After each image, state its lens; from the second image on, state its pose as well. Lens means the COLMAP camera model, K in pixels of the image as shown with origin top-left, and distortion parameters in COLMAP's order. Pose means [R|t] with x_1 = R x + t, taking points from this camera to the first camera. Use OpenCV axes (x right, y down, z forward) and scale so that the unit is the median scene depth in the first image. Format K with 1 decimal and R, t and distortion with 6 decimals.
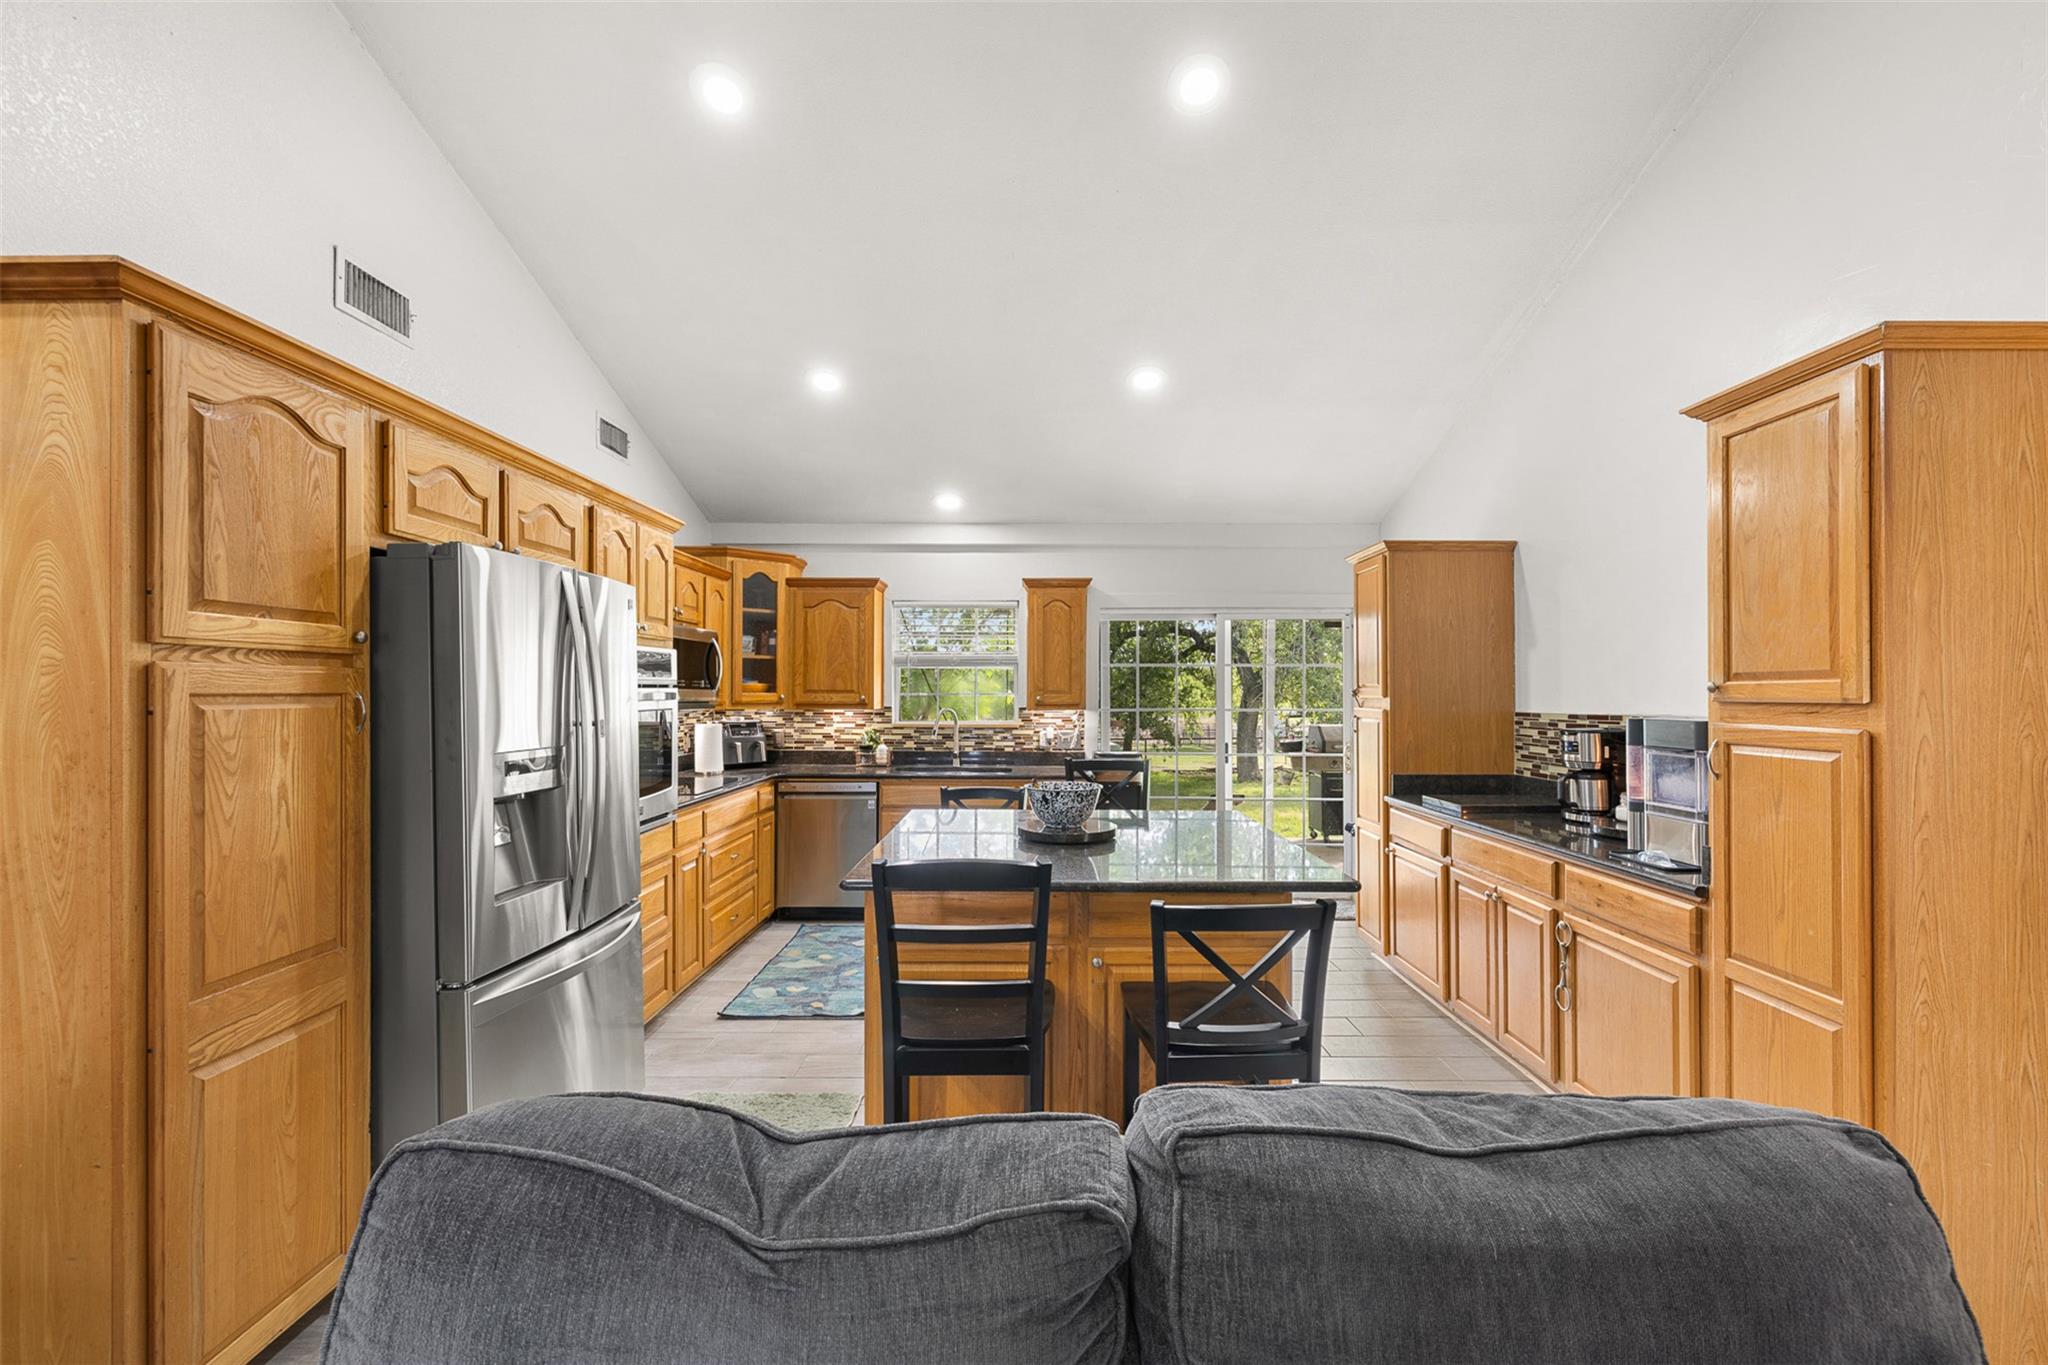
lens RADIAL K [[880.3, 0, 1024.4], [0, 880.3, 690.3], [0, 0, 1]] dist [0.001435, 0.000256]
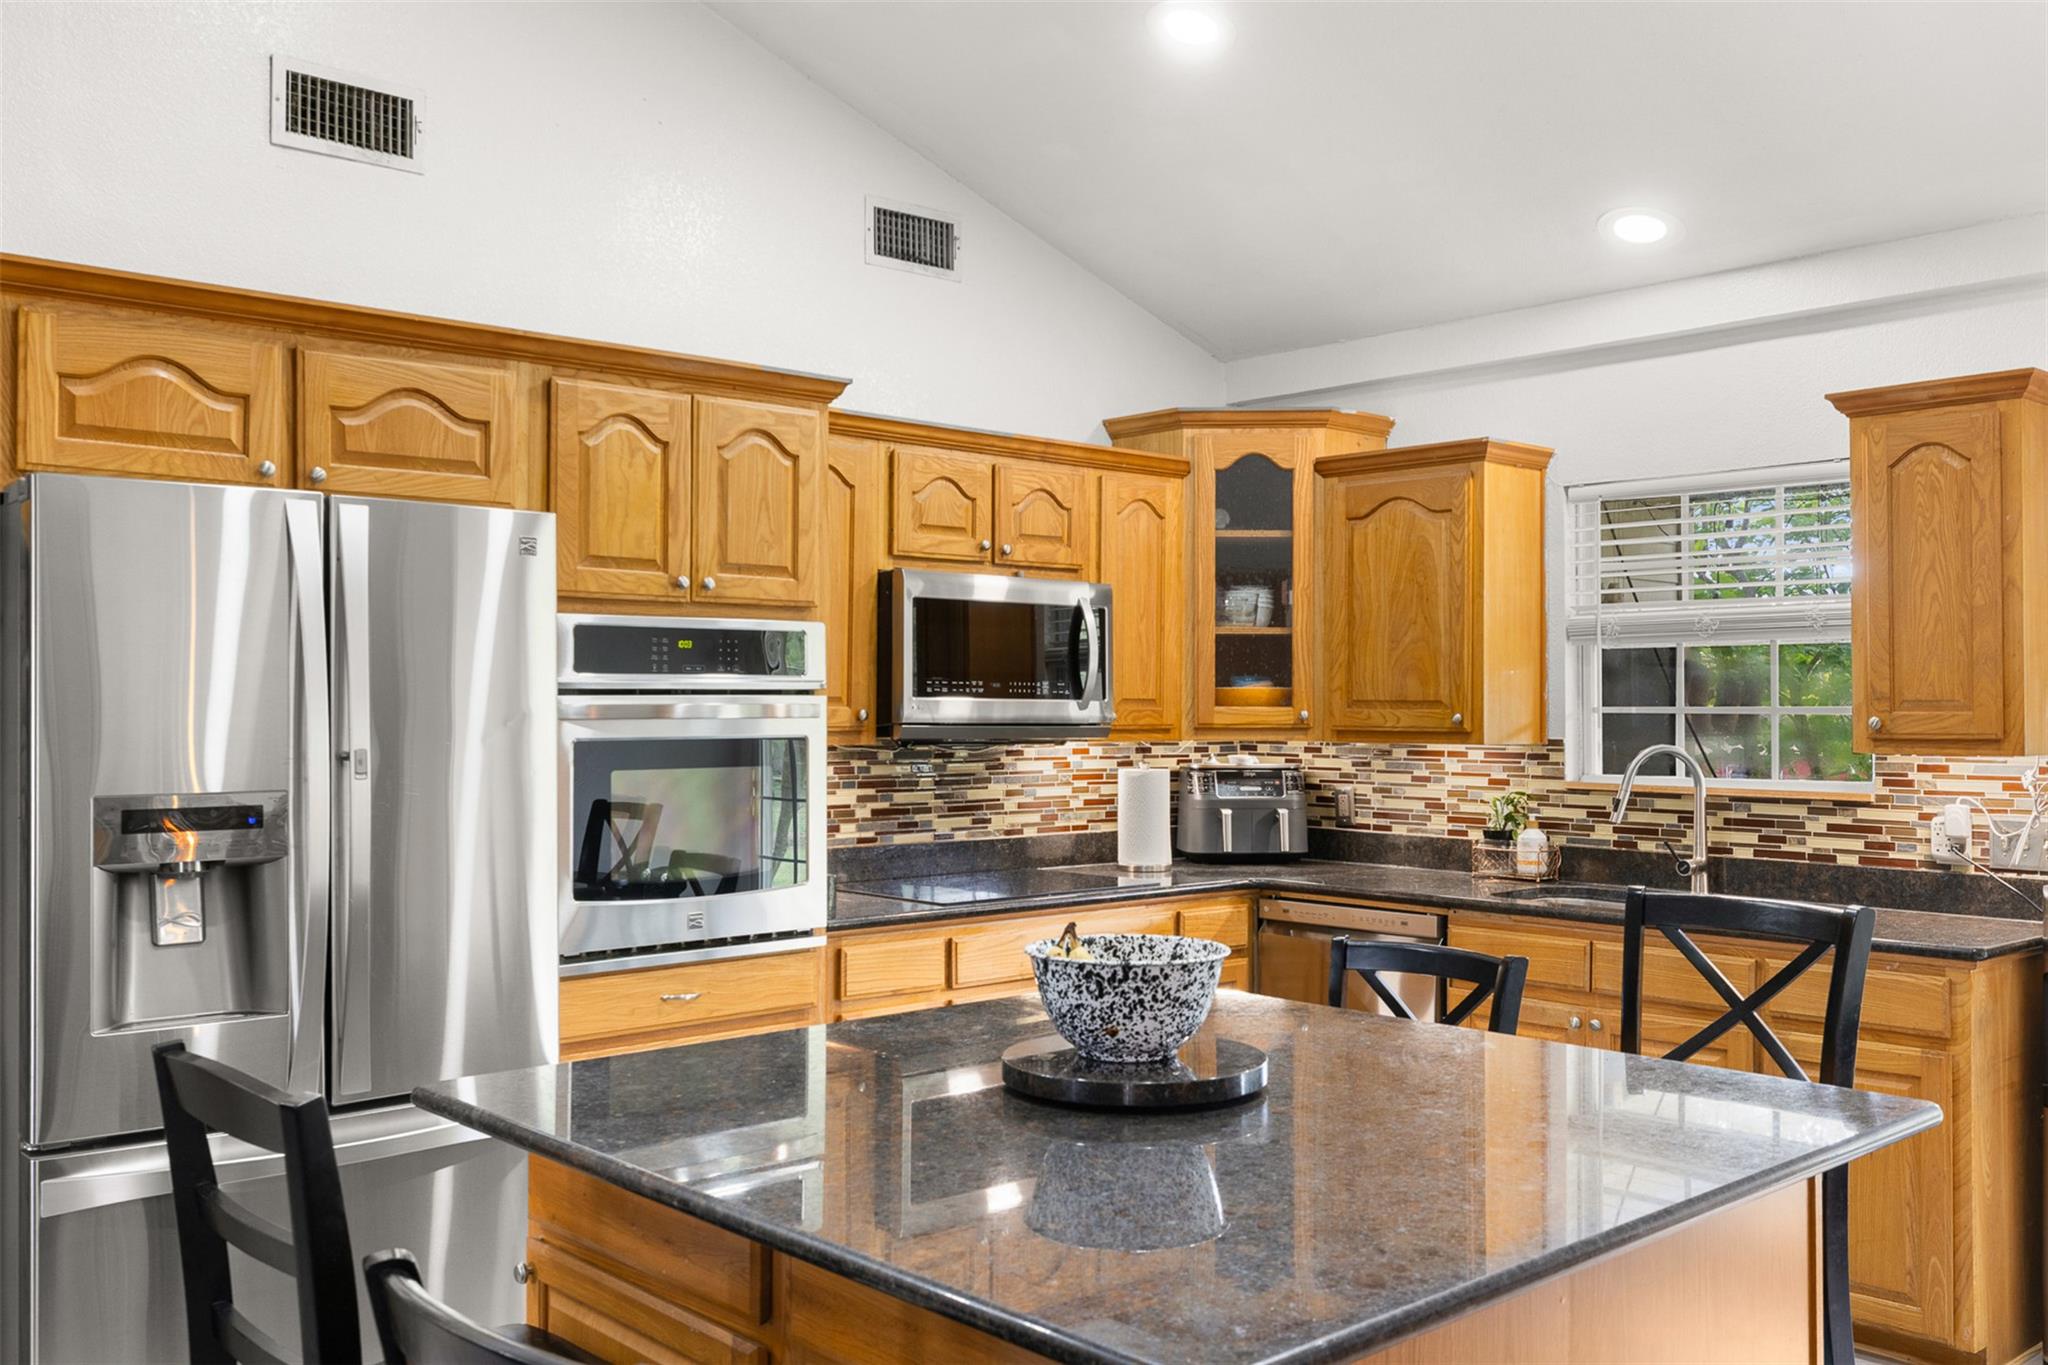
lens RADIAL K [[1797.1, 0, 1023.7], [0, 1797.1, 677.0], [0, 0, 1]] dist [-0.007009, -0.000997]
pose [[0.673172, -0.011787, -0.739392, 0.323708], [0.000709, 0.999883, -0.015294, 0.001621], [0.739486, 0.009772, 0.673101, 0.248952]]
